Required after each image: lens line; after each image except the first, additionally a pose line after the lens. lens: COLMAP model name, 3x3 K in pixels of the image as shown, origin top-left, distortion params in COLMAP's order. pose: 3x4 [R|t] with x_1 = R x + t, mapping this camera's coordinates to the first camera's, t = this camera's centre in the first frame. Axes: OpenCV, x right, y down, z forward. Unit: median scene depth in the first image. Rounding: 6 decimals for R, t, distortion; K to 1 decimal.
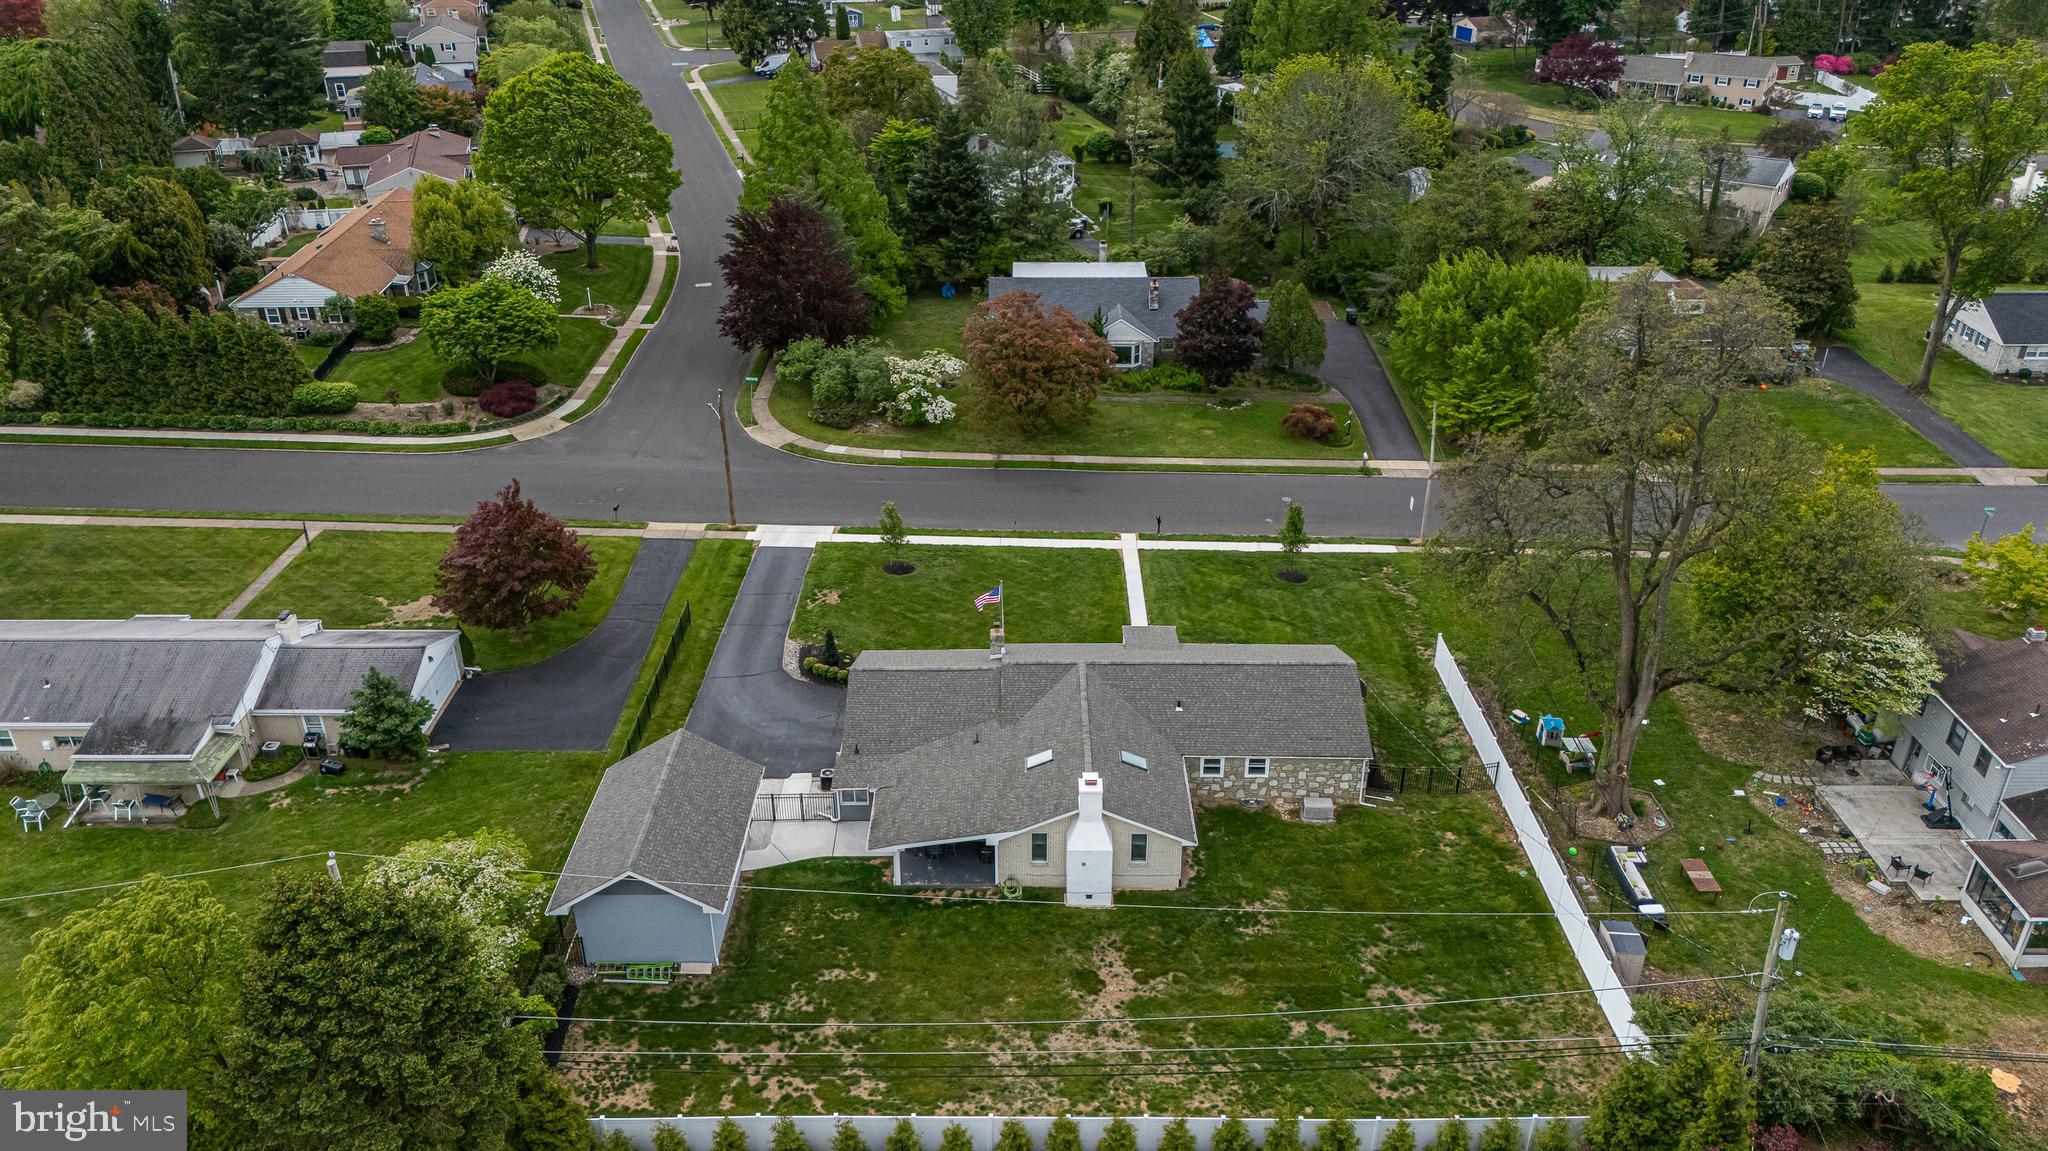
lens RADIAL K [[1497.5, 0, 1030.4], [0, 1497.5, 560.5], [0, 0, 1]] dist [0.079409, -0.080474]
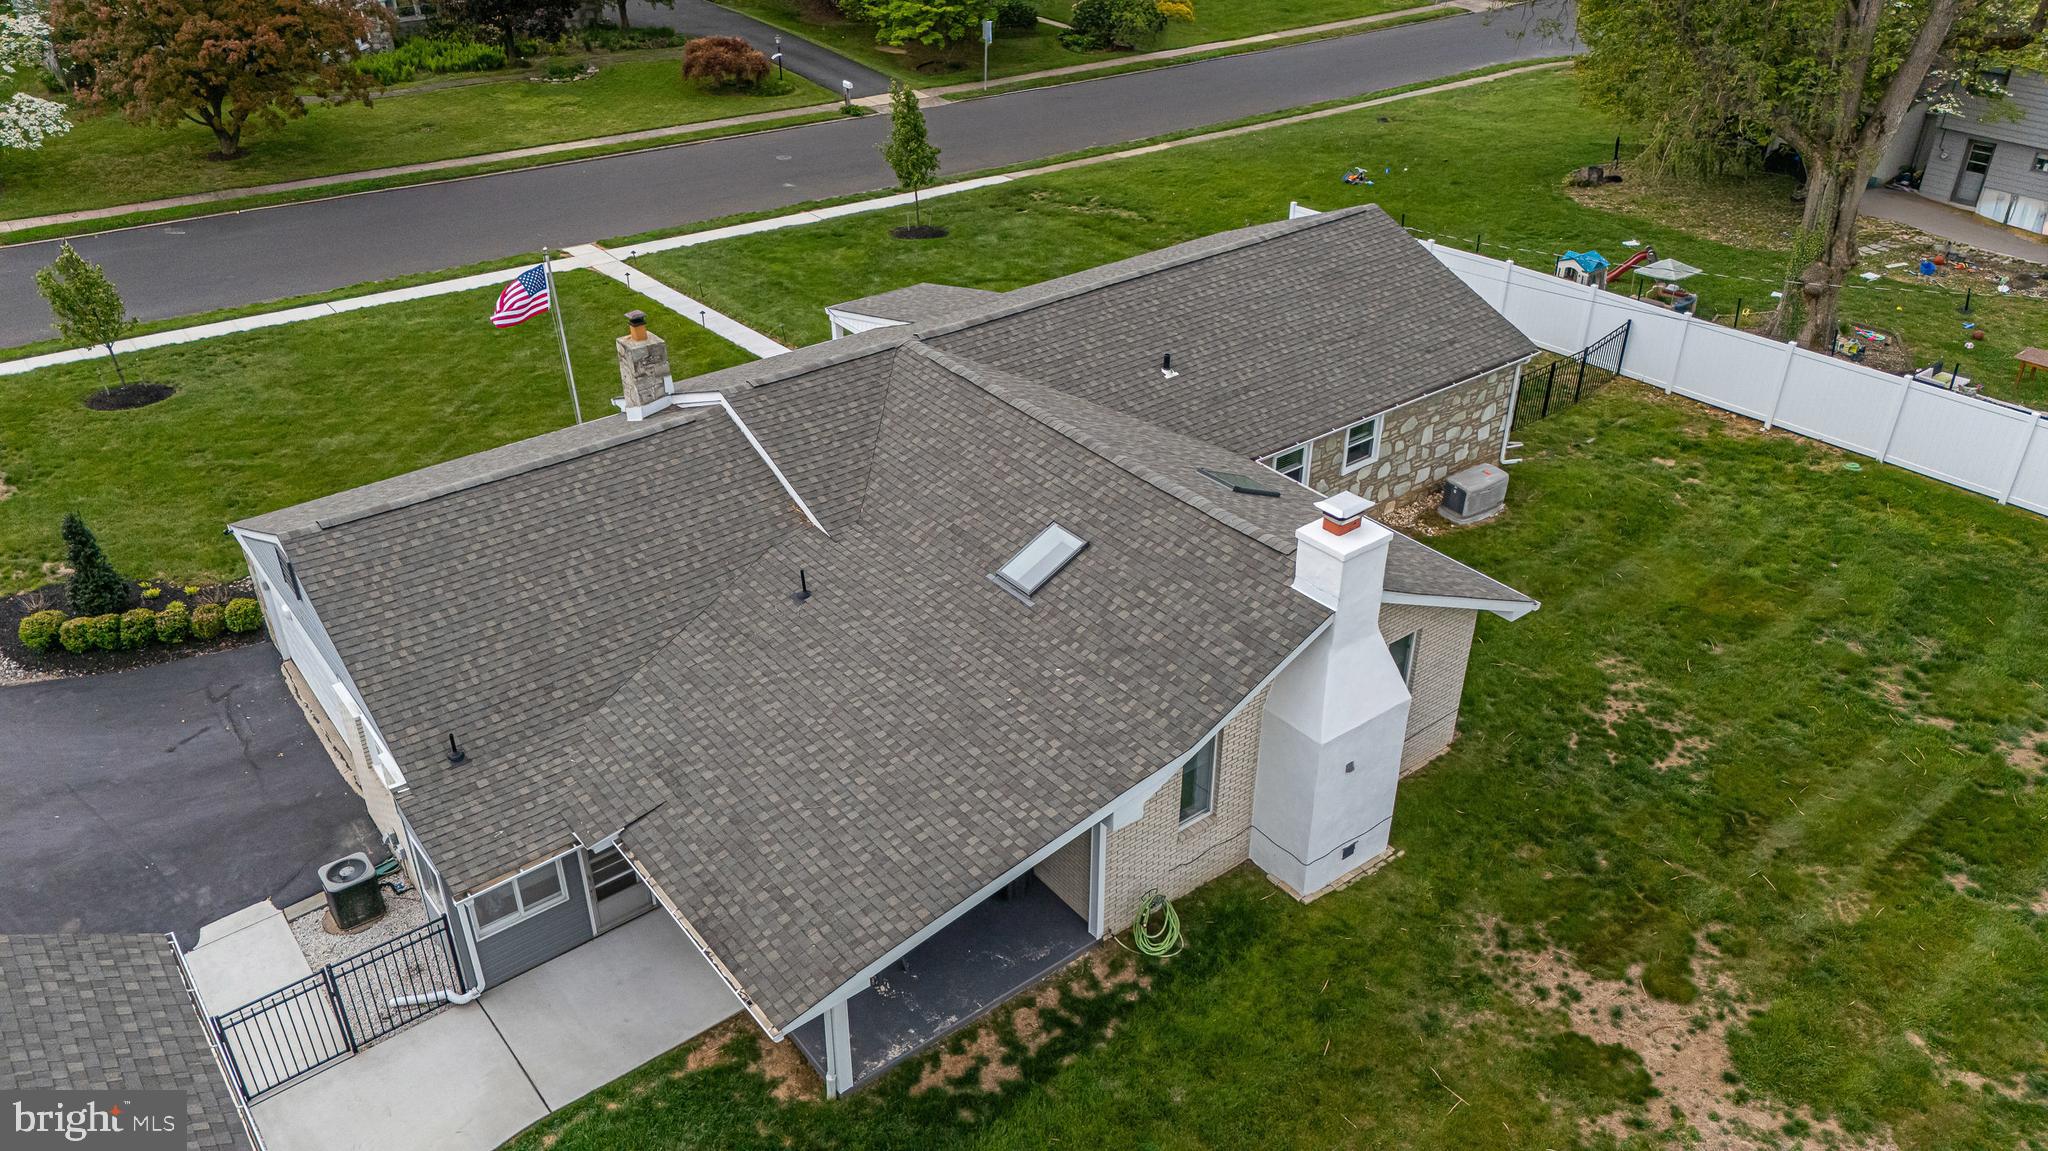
lens RADIAL K [[1497.5, 0, 1031.8], [0, 1497.5, 579.3], [0, 0, 1]] dist [0.079409, -0.080474]
pose [[0.788772, -0.320380, 0.524591, -0.172075], [0.285072, 0.946763, 0.149577, 0.081633], [-0.544585, 0.031564, 0.838111, 0.684954]]
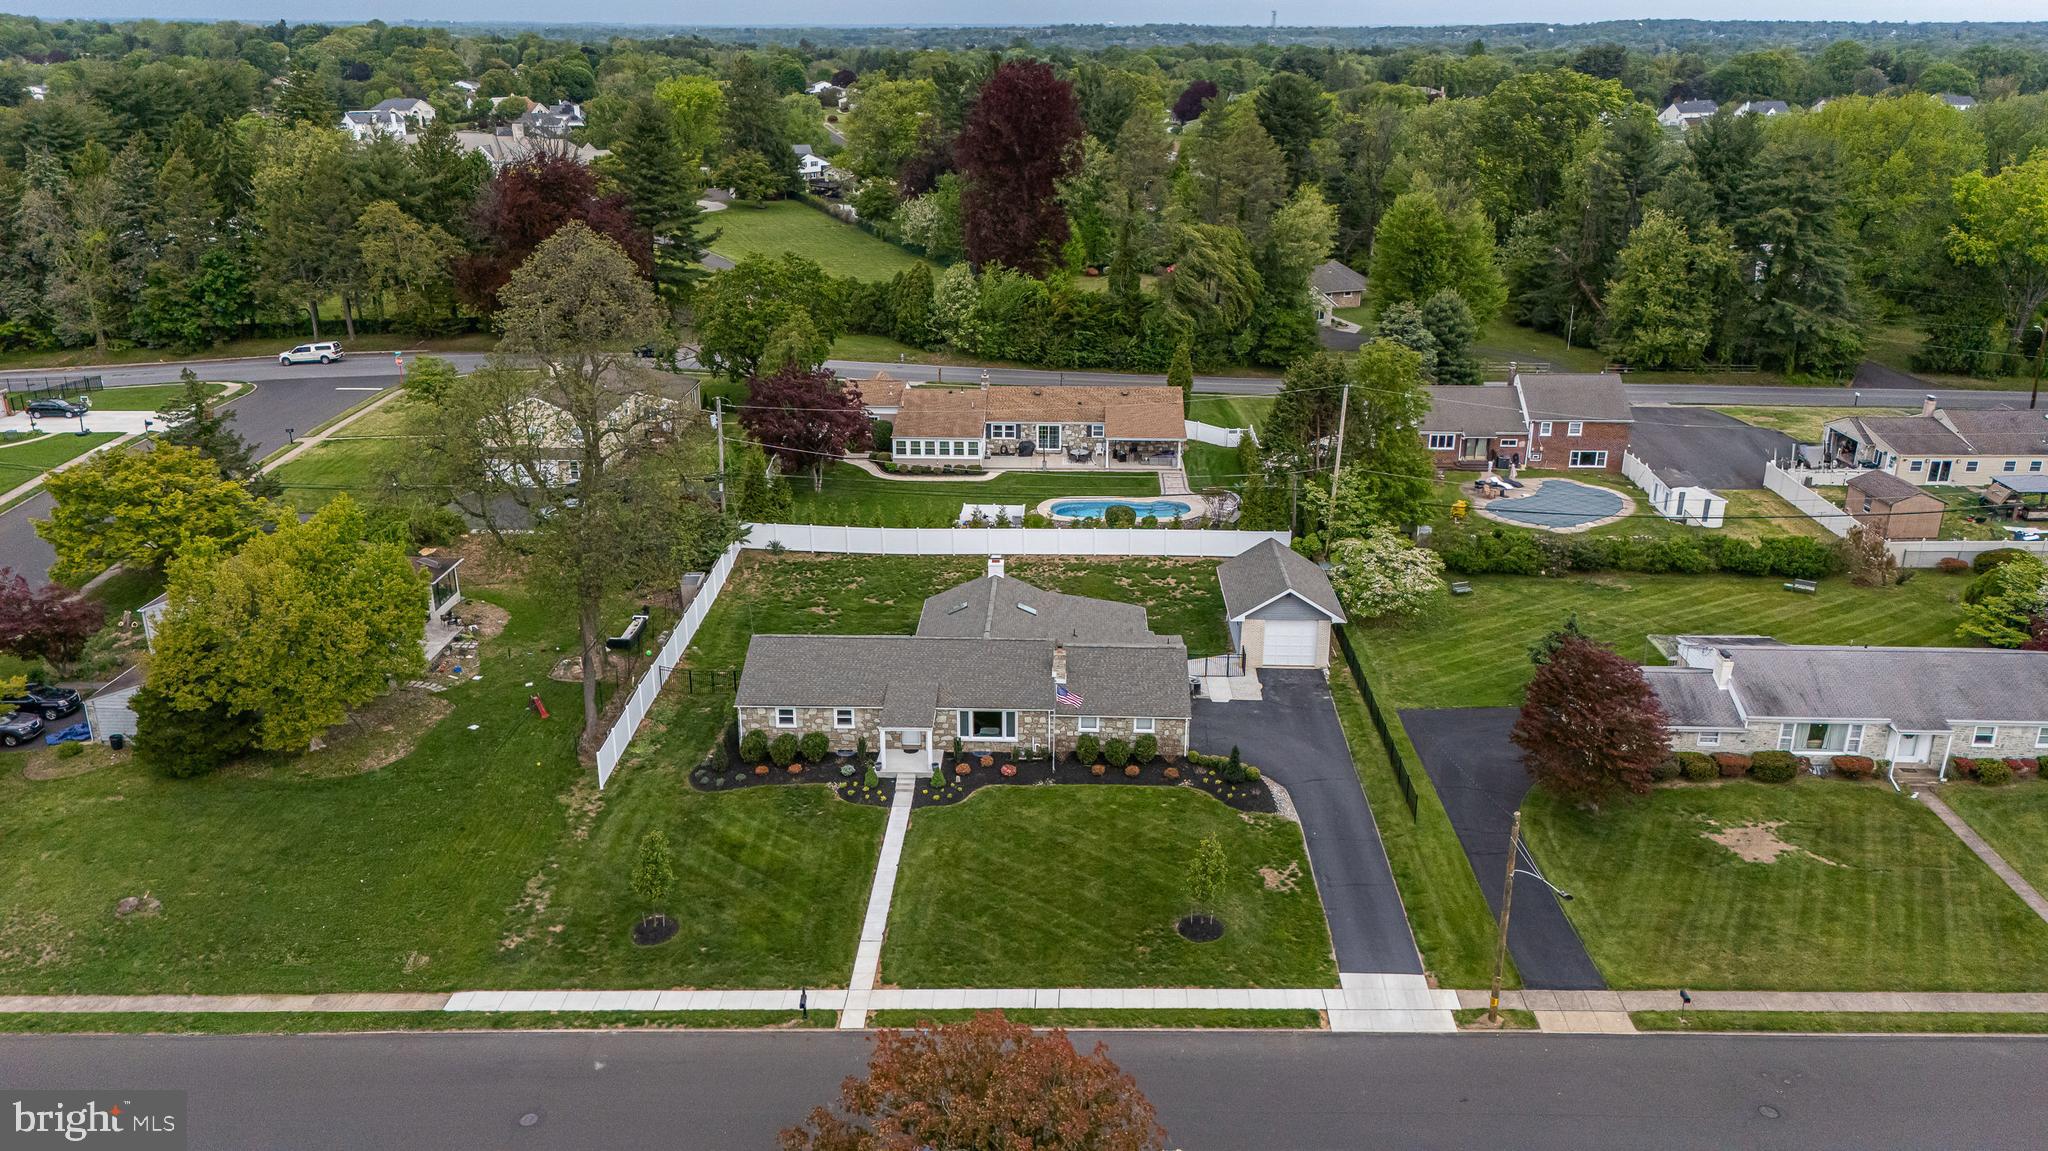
lens RADIAL K [[1497.5, 0, 1032.8], [0, 1497.5, 572.7], [0, 0, 1]] dist [0.079409, -0.080474]
pose [[-0.999585, -0.010936, 0.026643, -0.033568], [0.012280, 0.674952, 0.737759, -0.857906], [-0.026051, 0.737780, -0.674538, 1.820804]]
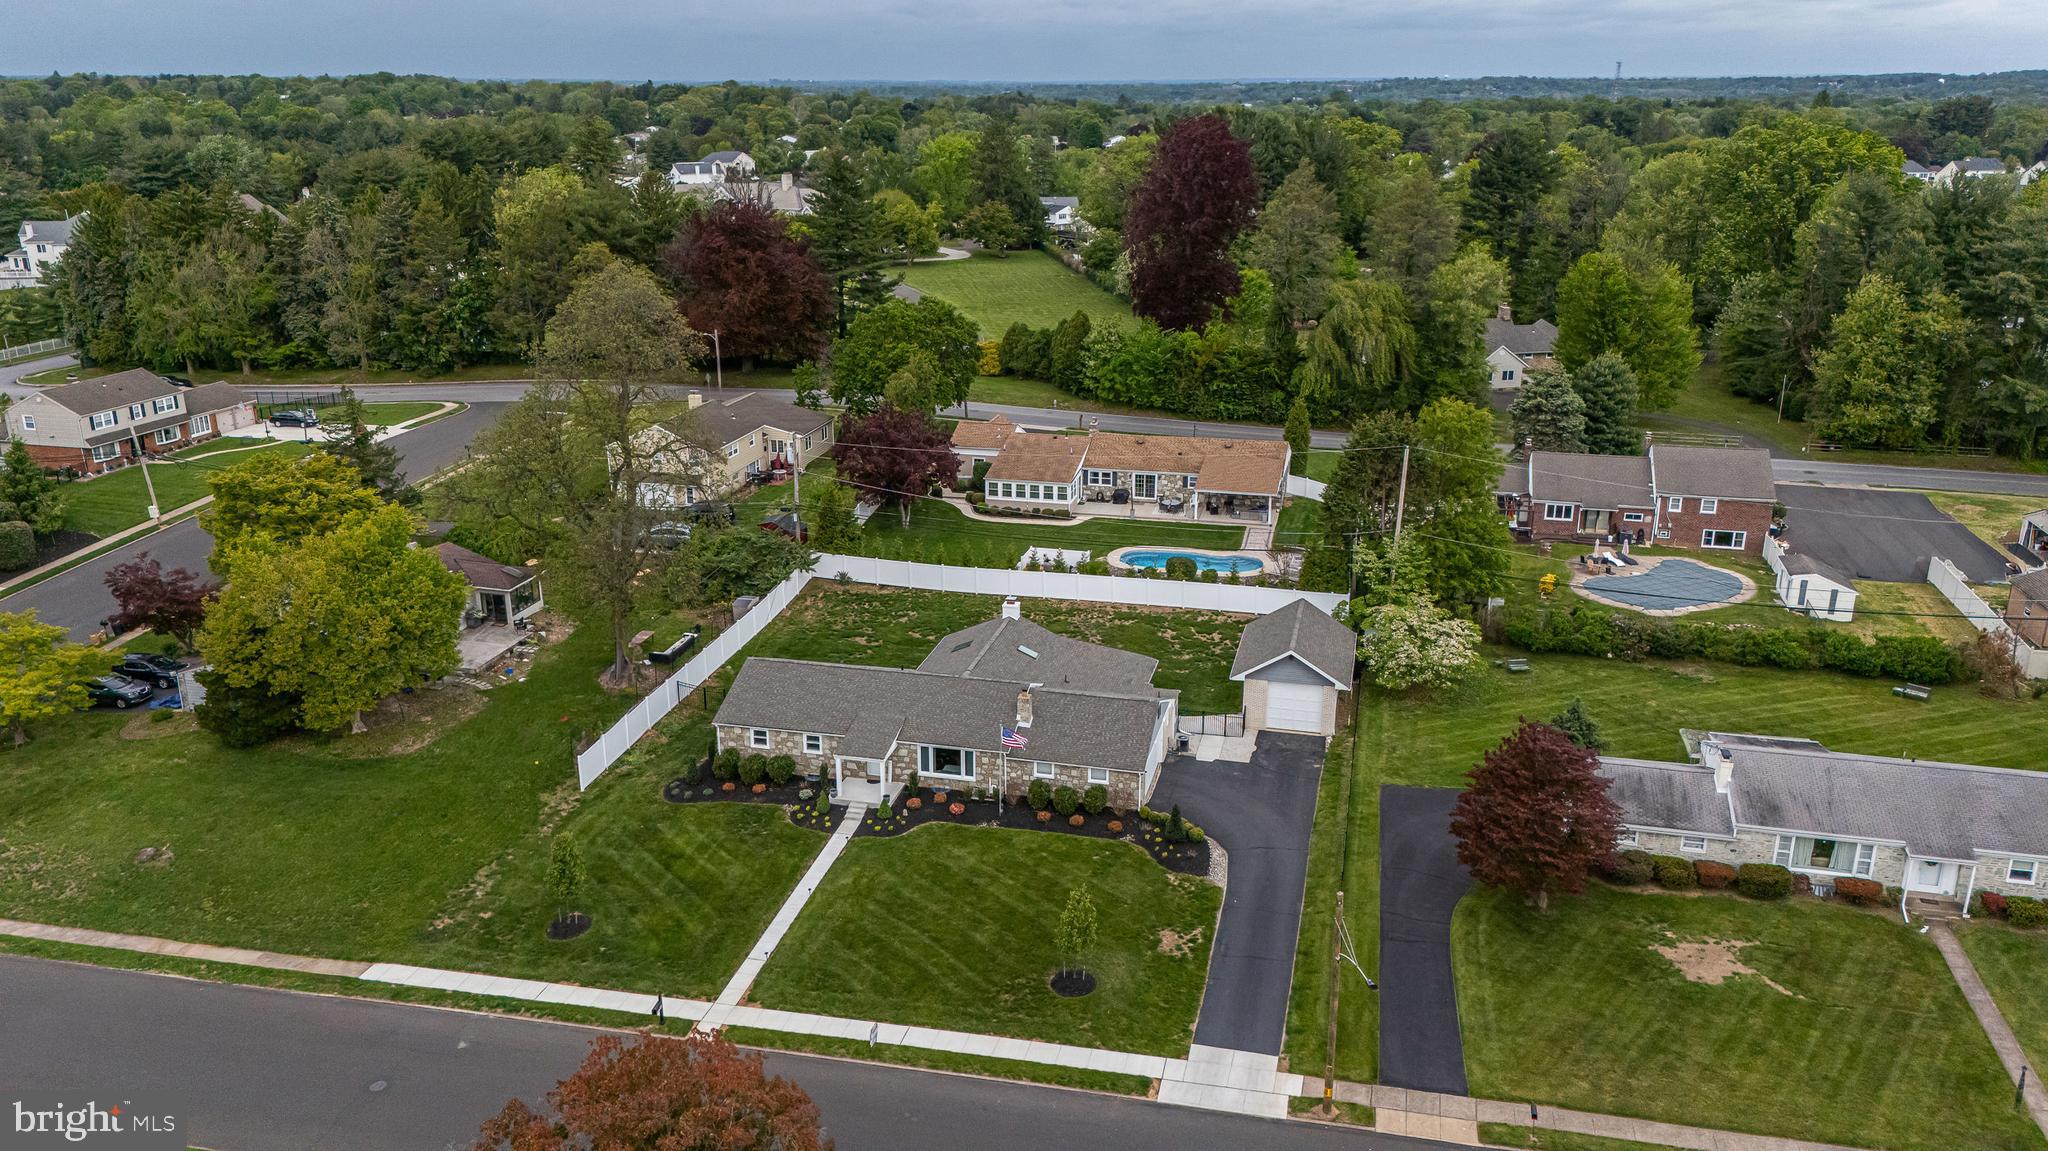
lens RADIAL K [[1497.5, 0, 1032.9], [0, 1497.5, 571.1], [0, 0, 1]] dist [0.079409, -0.080474]
pose [[-0.972322, -0.070891, 0.222629, -0.286073], [0.109672, 0.702880, 0.702802, -0.845547], [-0.206303, 0.707767, -0.675652, 1.799492]]
